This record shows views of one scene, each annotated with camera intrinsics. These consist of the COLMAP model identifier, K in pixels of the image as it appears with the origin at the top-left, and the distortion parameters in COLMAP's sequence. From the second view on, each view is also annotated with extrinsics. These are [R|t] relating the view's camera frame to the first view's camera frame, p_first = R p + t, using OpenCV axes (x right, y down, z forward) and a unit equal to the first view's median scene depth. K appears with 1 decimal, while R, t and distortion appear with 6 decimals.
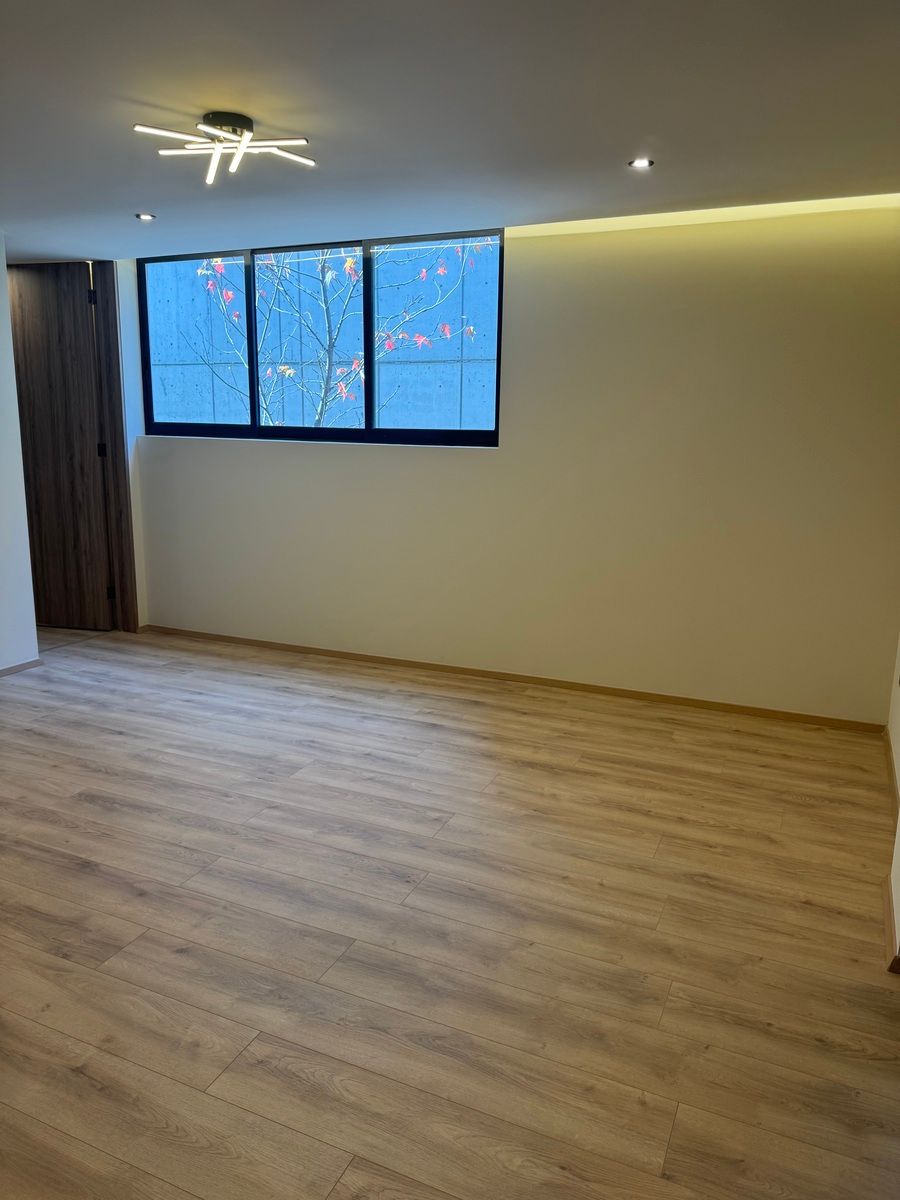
lens RADIAL K [[833.7, 0, 449.1], [0, 833.7, 606.4], [0, 0, 1]] dist [0.156358, -0.316409]
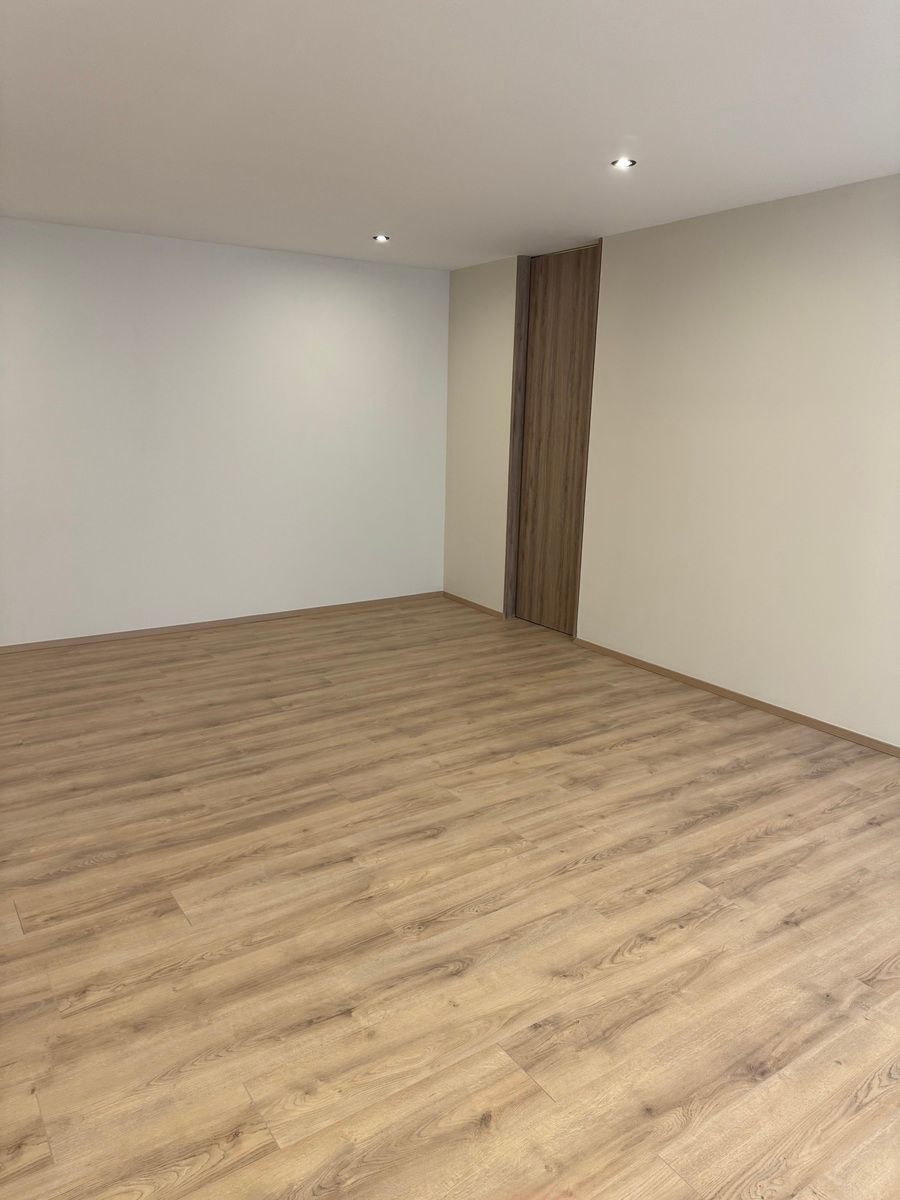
lens RADIAL K [[916.1, 0, 450.0], [0, 916.1, 600.0], [0, 0, 1]] dist [0.043471, -0.065806]
pose [[-0.557490, 0.143940, -0.817610, 0.163668], [-0.208311, 0.929092, 0.305604, -0.140309], [0.803624, 0.340689, -0.487976, 0.694174]]
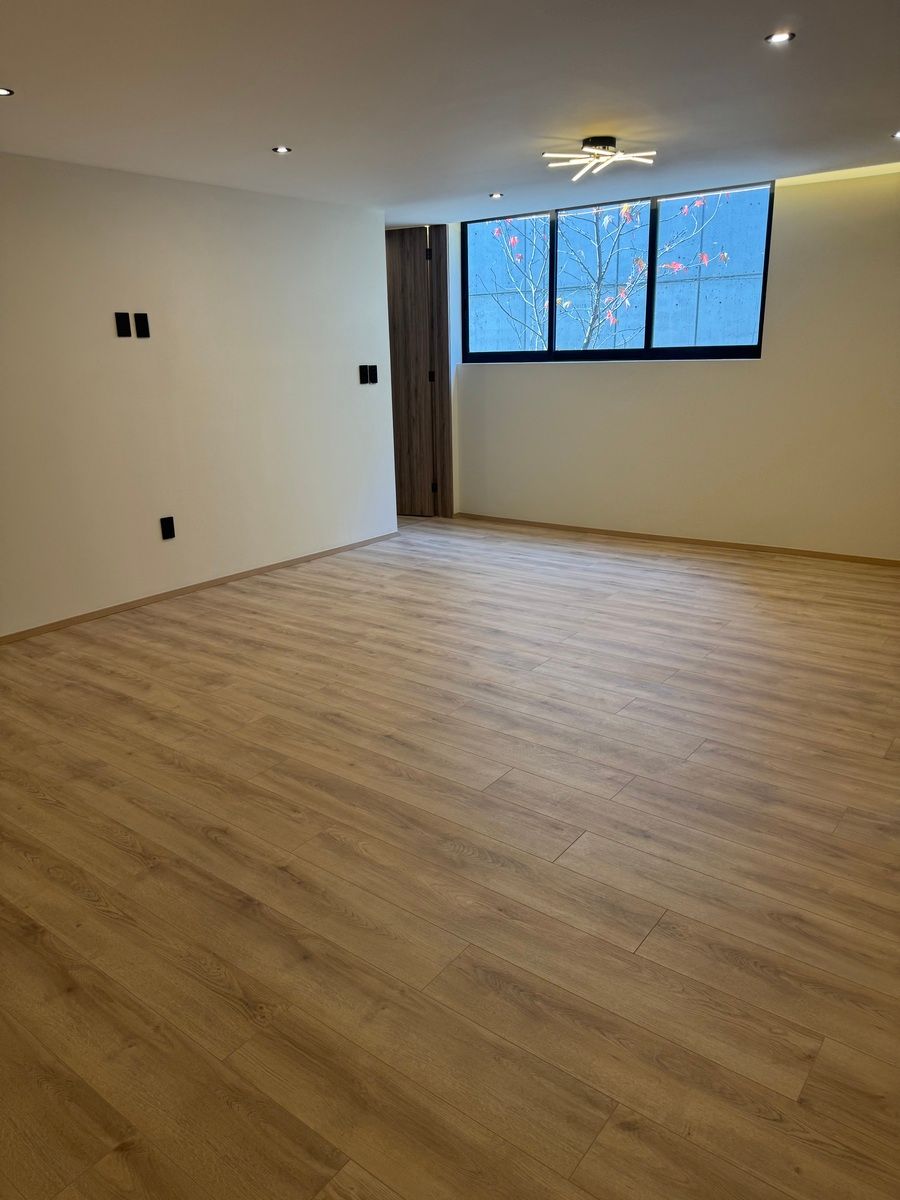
lens RADIAL K [[833.7, 0, 449.1], [0, 833.7, 606.4], [0, 0, 1]] dist [0.156358, -0.316409]
pose [[0.973070, 0.030594, -0.228469, -0.101748], [-0.011060, 0.996208, 0.086298, 0.079156], [0.230243, -0.081447, 0.969719, -0.390419]]
